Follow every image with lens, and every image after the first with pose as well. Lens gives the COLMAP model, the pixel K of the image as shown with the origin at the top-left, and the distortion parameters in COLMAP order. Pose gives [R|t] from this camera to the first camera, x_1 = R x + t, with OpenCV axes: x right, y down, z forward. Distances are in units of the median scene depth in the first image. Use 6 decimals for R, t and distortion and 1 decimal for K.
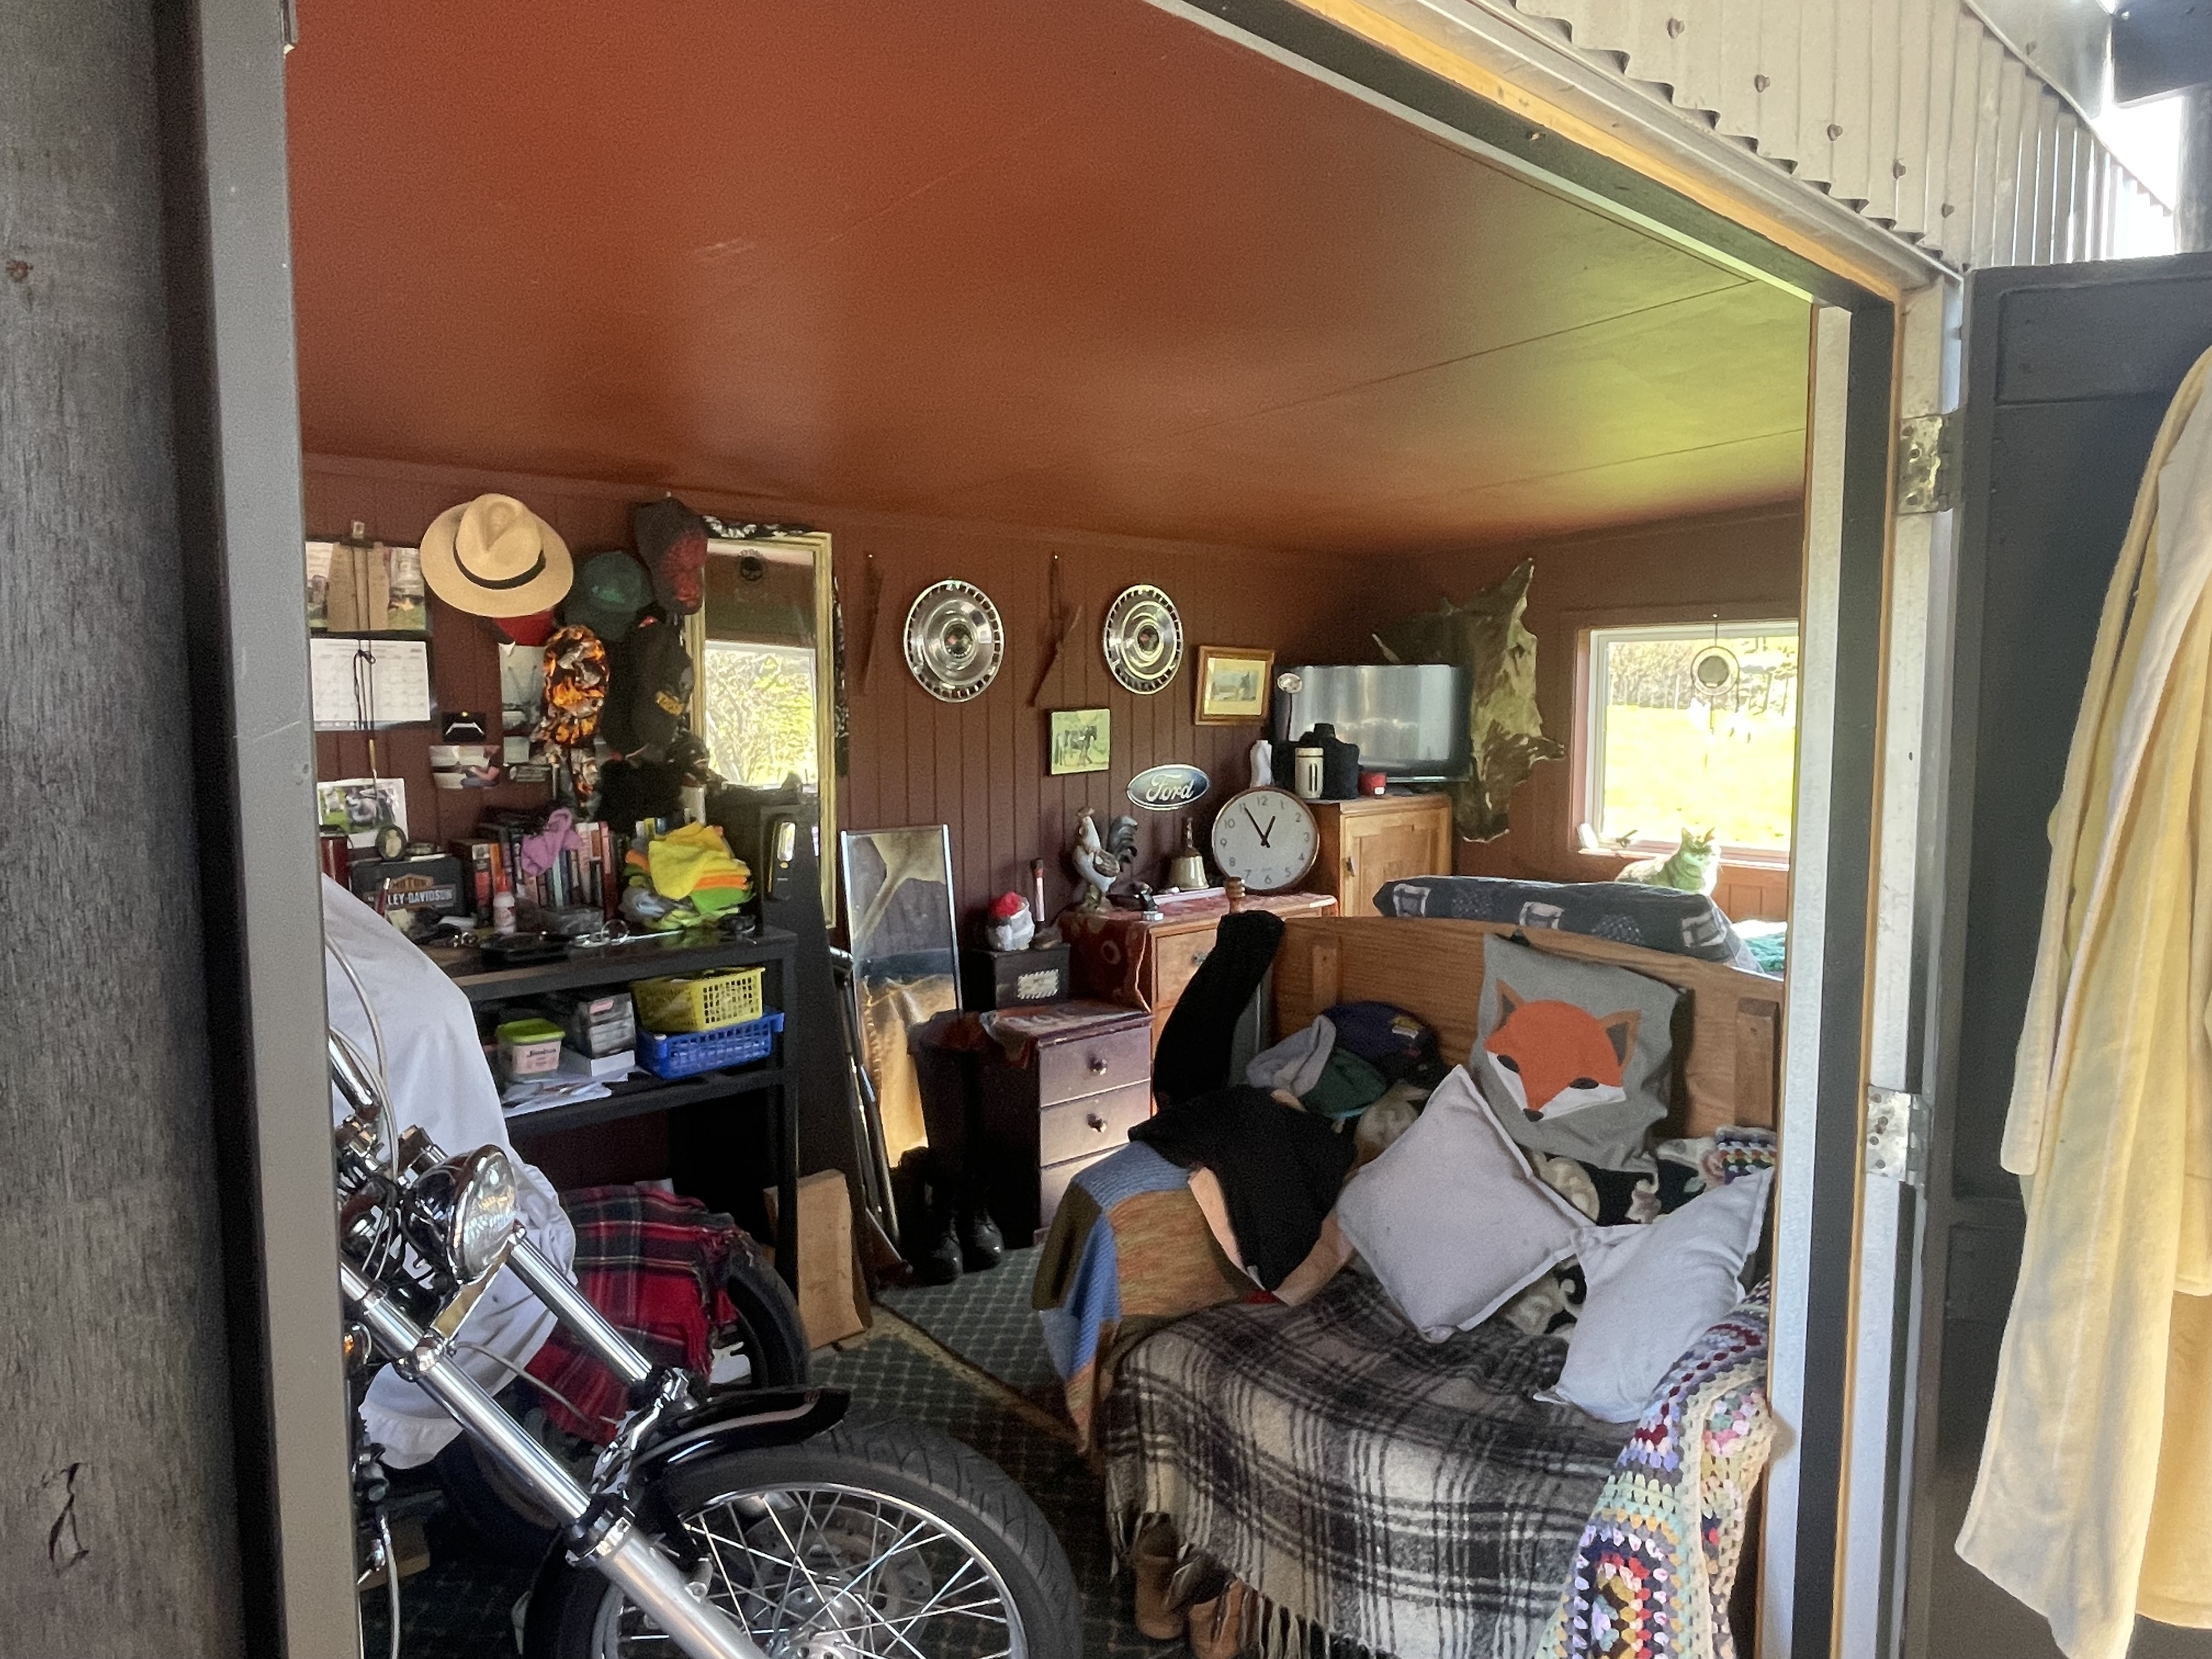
lens RADIAL K [[1348.2, 0, 1107.8], [0, 1348.2, 818.5], [0, 0, 1]] dist [-0.001007, -0.000079]
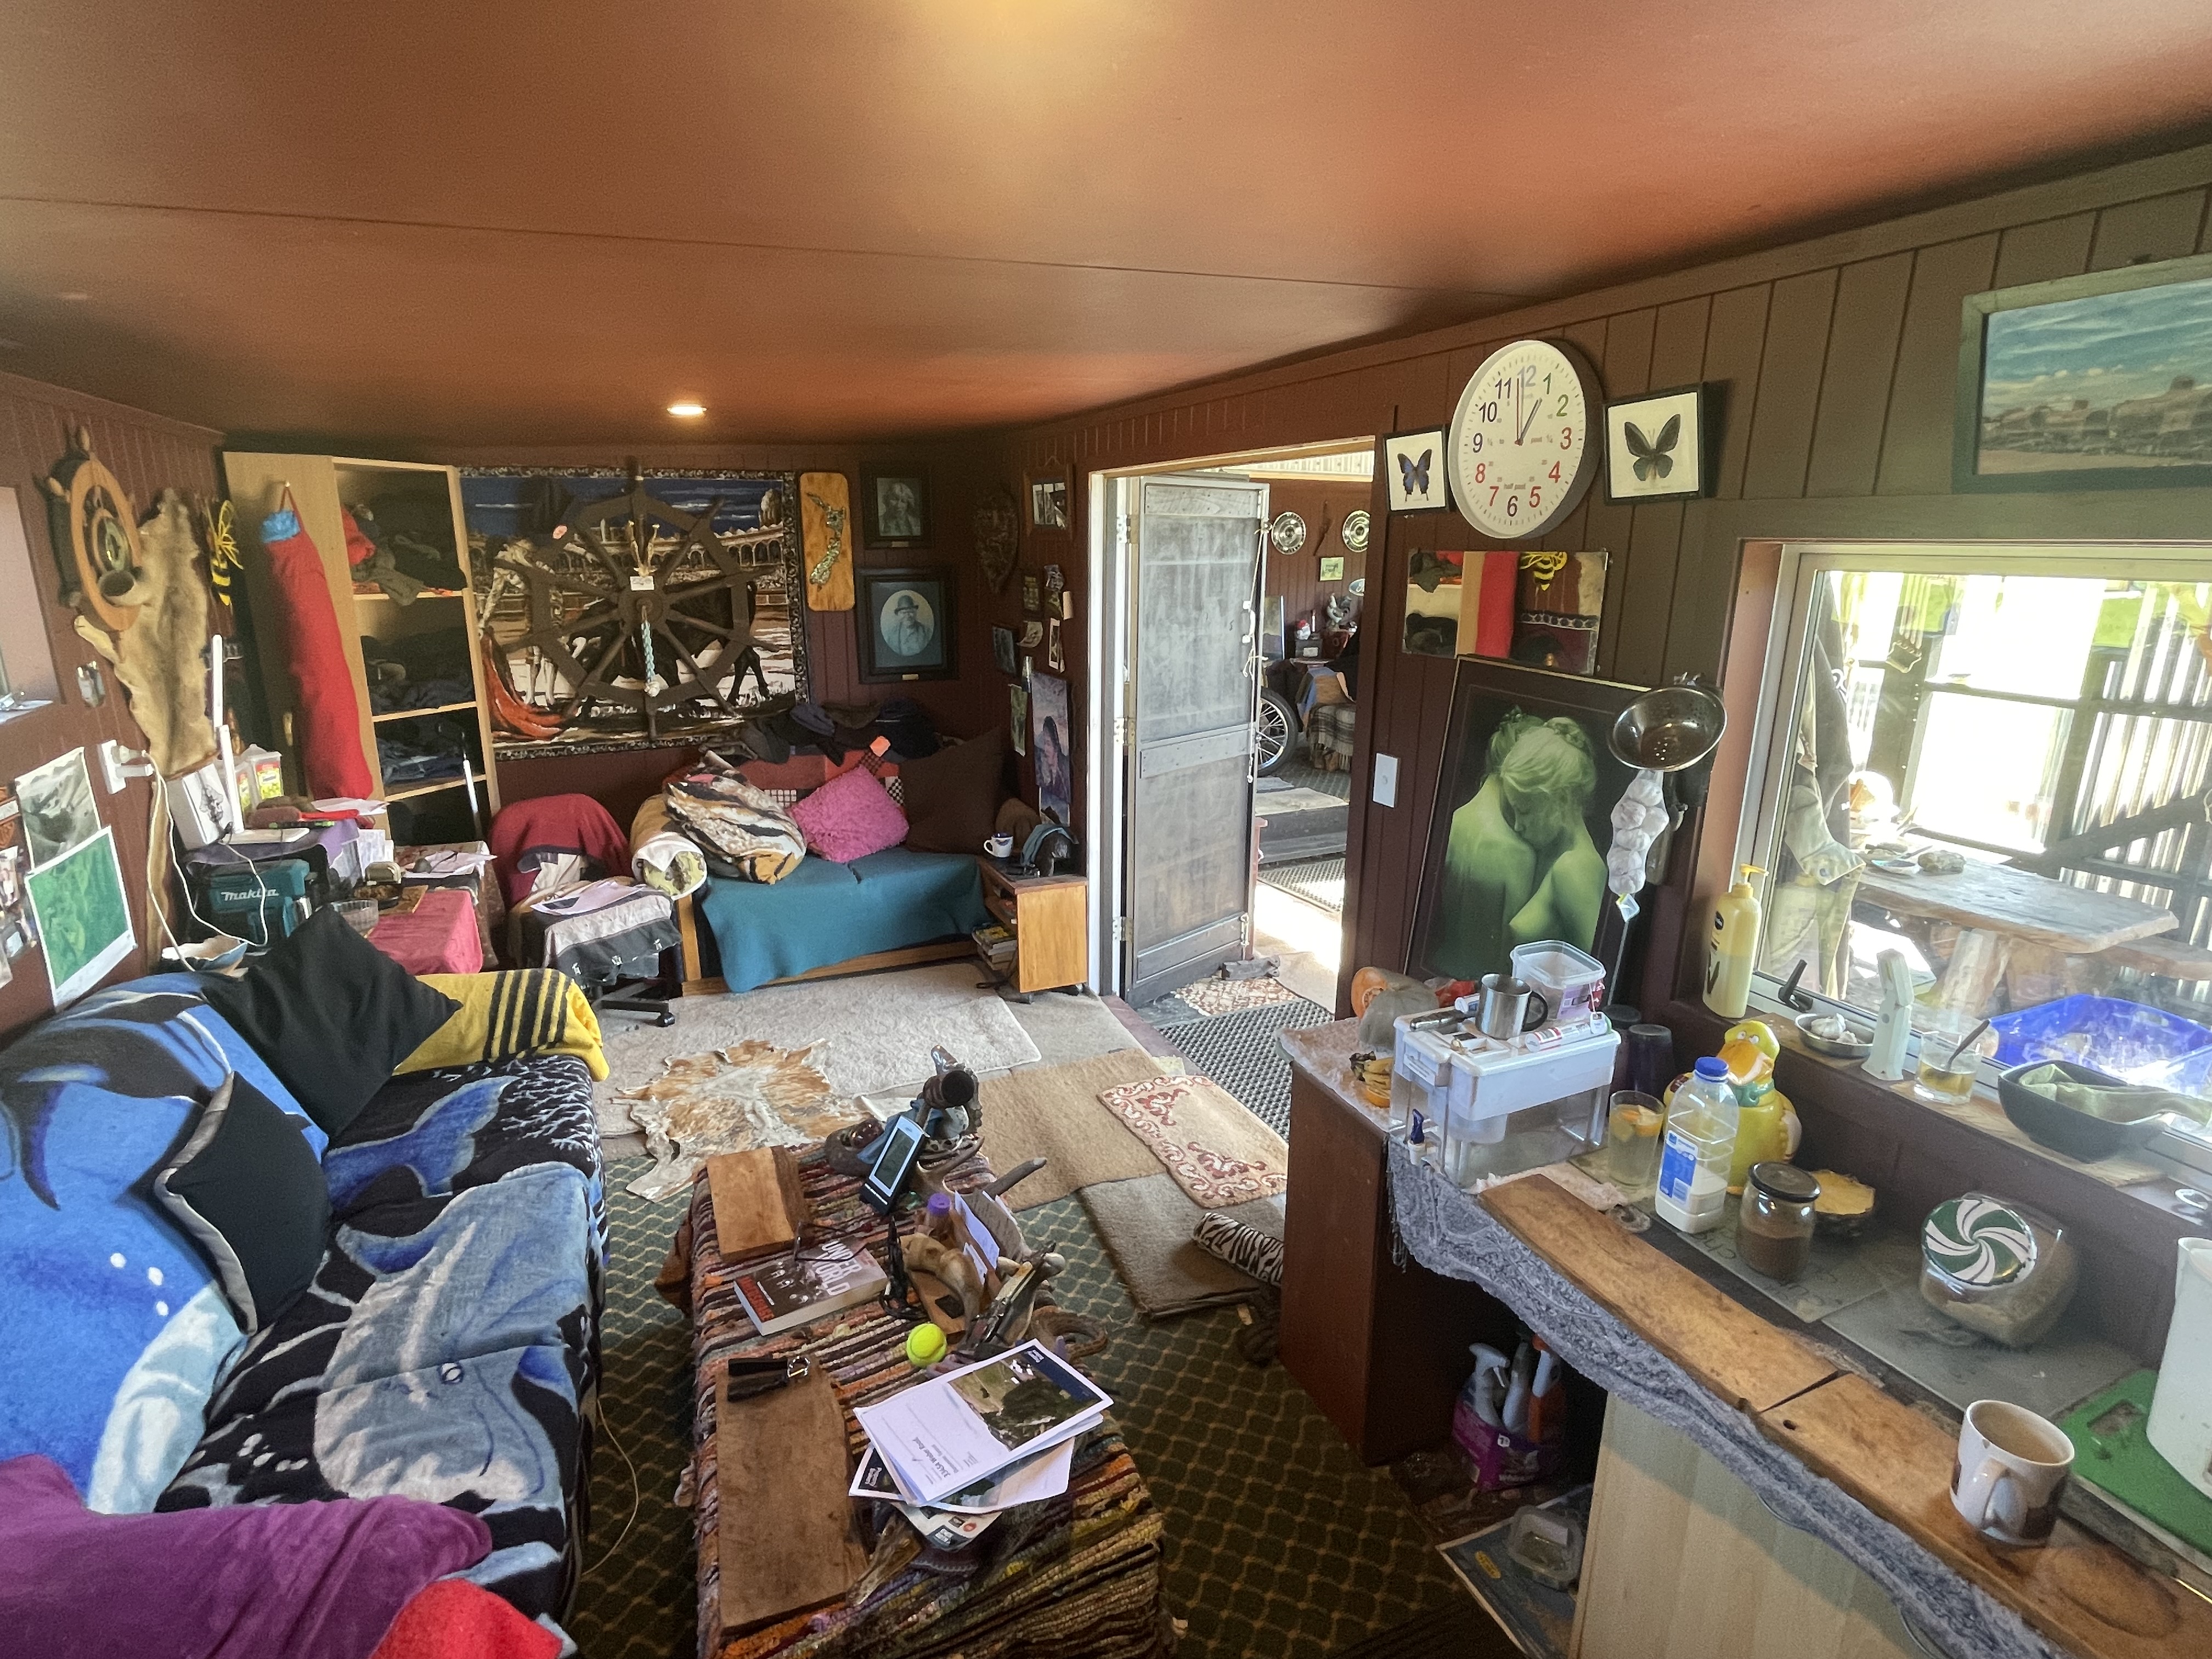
lens RADIAL K [[1087.5, 0, 1110.6], [0, 1087.5, 822.6], [0, 0, 1]] dist [-0.000159, -0.000429]
pose [[0.961027, 0.072750, -0.266711, 0.190048], [-0.031120, 0.987090, 0.157113, 0.130765], [0.274698, -0.142690, 0.950884, -1.442485]]
